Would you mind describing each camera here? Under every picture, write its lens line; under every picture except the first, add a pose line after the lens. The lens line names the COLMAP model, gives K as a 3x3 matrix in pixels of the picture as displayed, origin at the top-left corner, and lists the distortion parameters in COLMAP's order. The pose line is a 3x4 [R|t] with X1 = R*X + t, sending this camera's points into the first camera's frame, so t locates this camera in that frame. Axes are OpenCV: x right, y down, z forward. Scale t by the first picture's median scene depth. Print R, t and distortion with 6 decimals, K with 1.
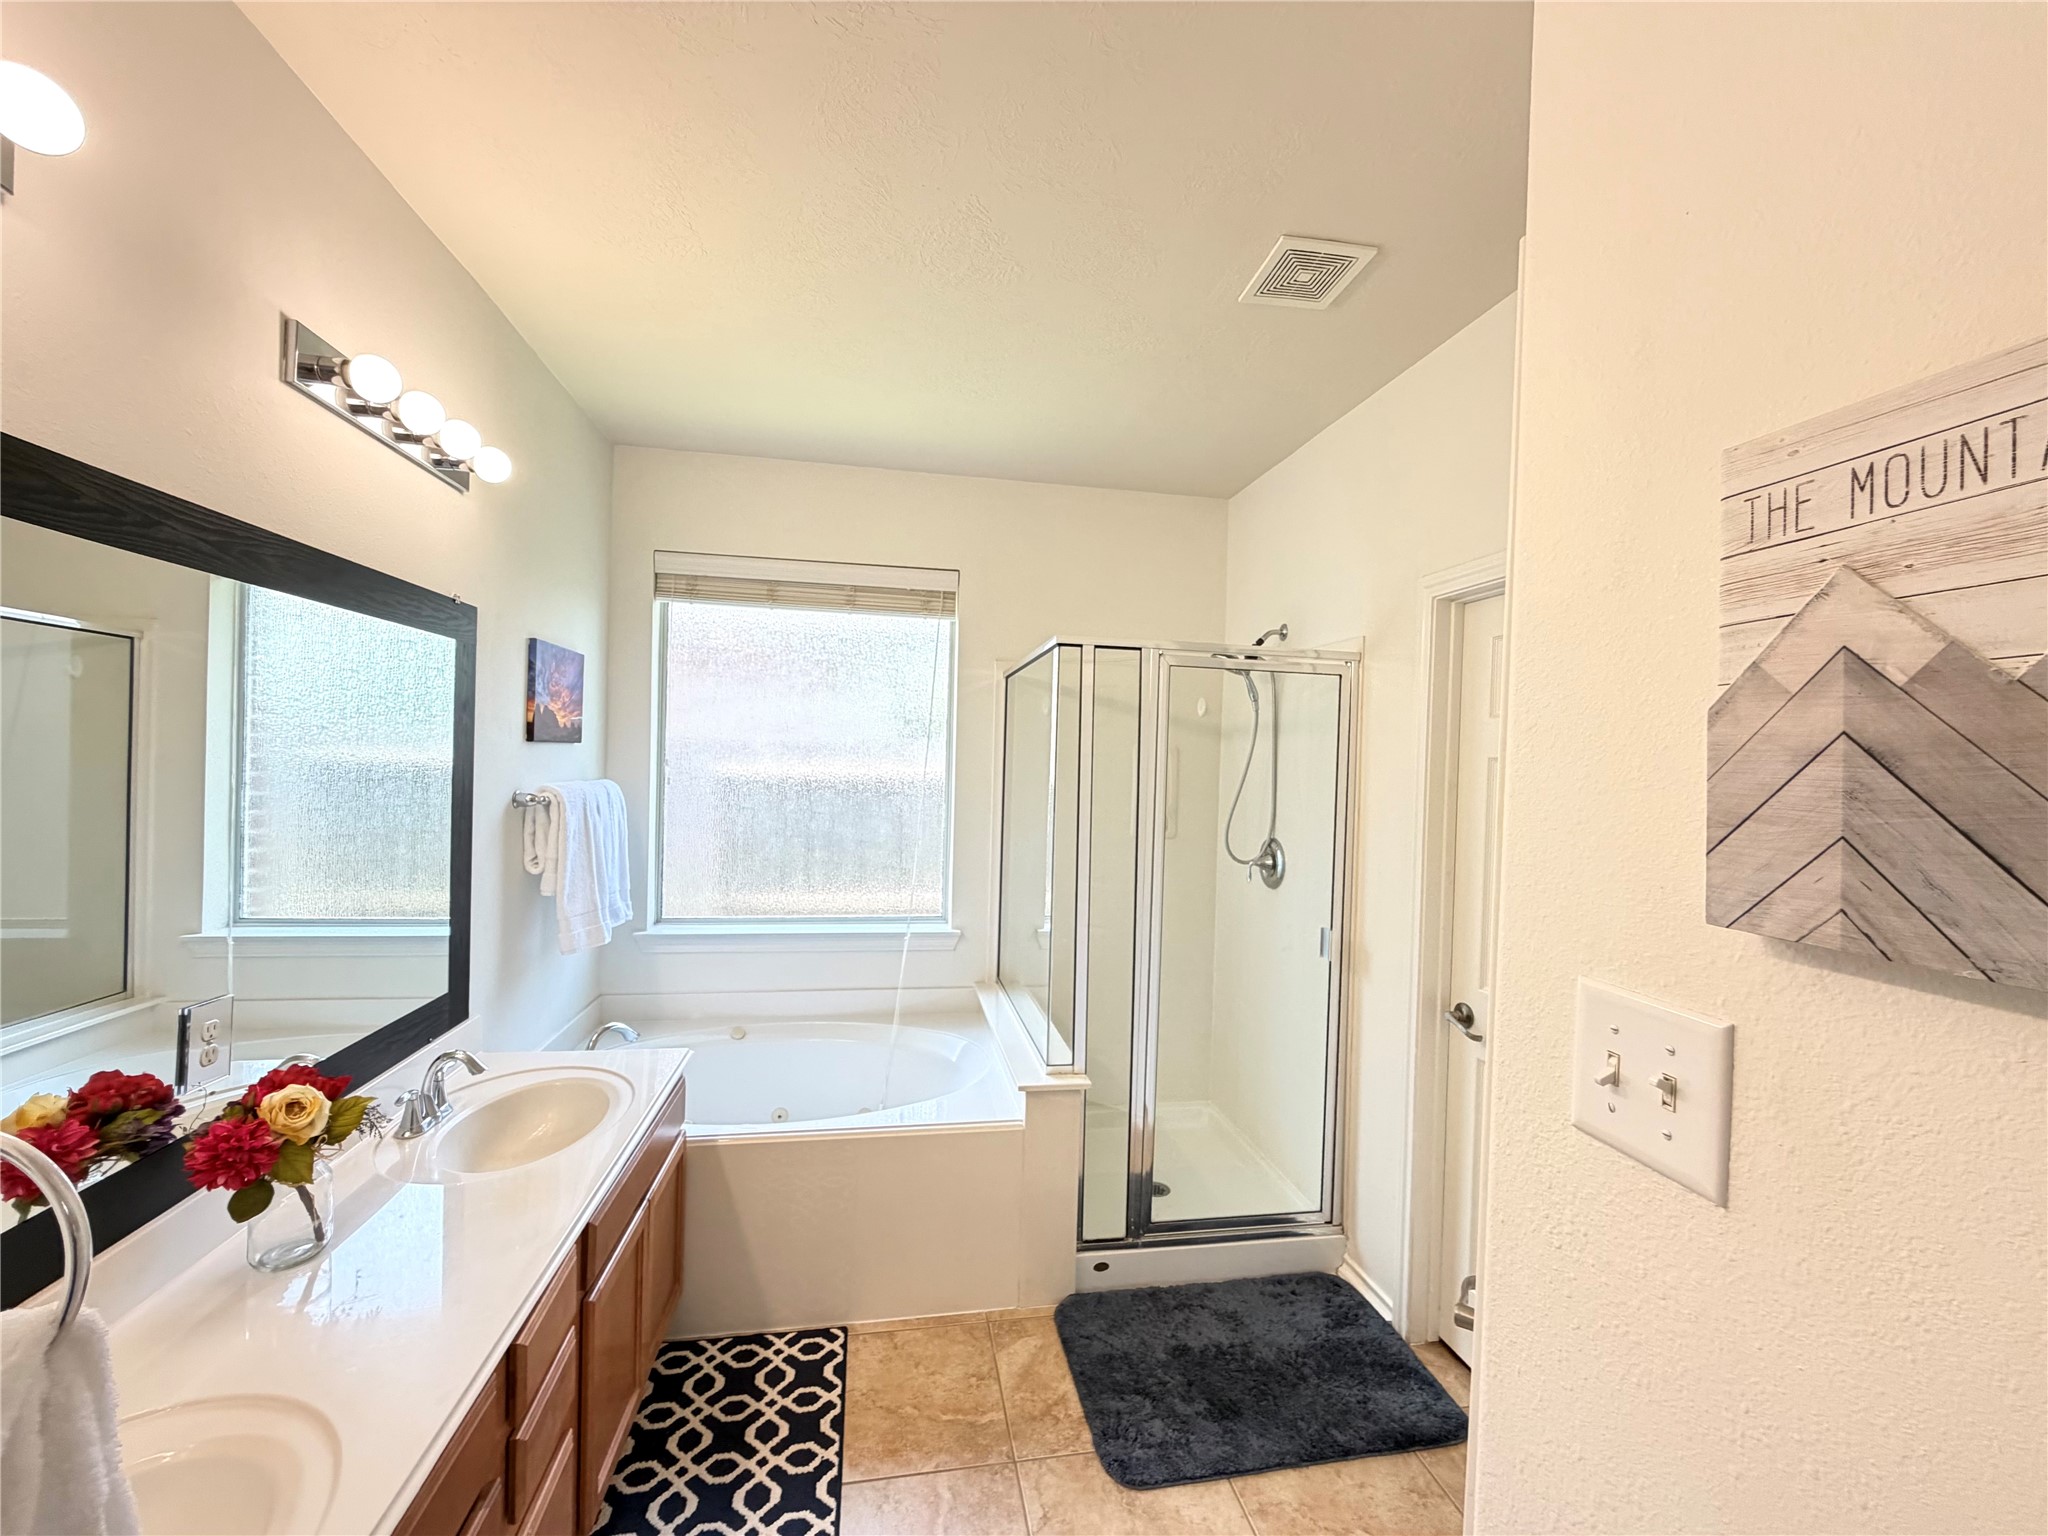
lens RADIAL K [[814.4, 0, 1019.2], [0, 814.4, 770.3], [0, 0, 1]] dist [-0.000529, 0.000139]
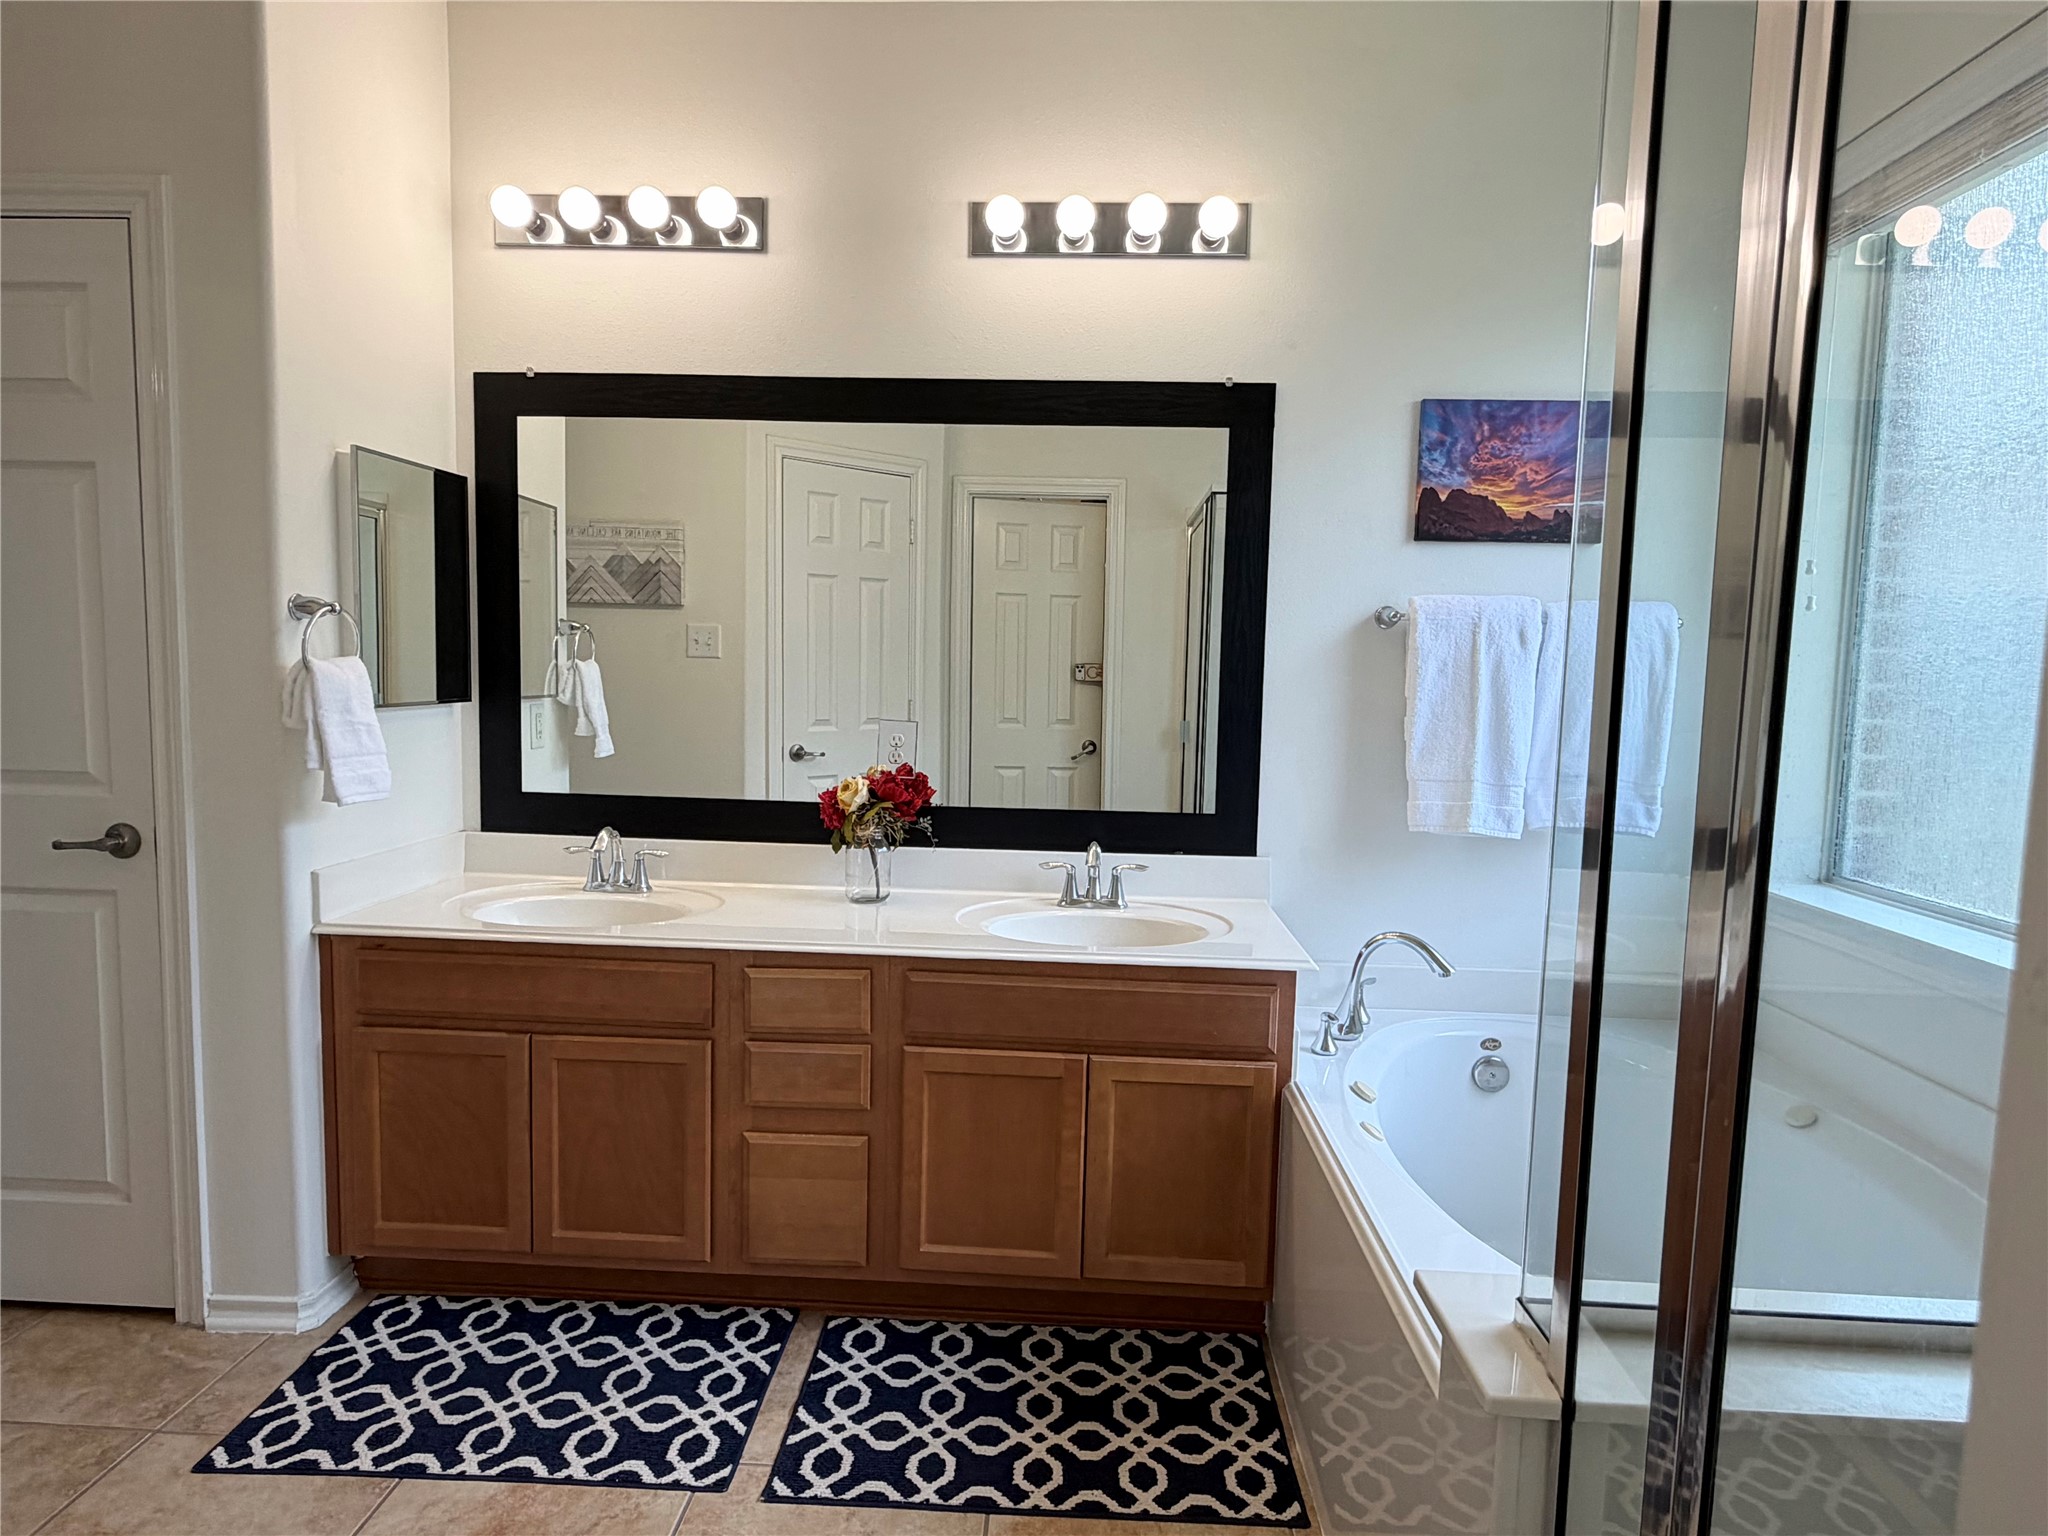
lens RADIAL K [[1149.2, 0, 1024.0], [0, 1149.2, 768.0], [0, 0, 1]] dist [0.000101, -0.000041]
pose [[-0.214244, 0.051252, -0.975435, 0.626902], [-0.037157, 0.997472, 0.060571, 0.147623], [0.976073, 0.049222, -0.211798, 1.060931]]
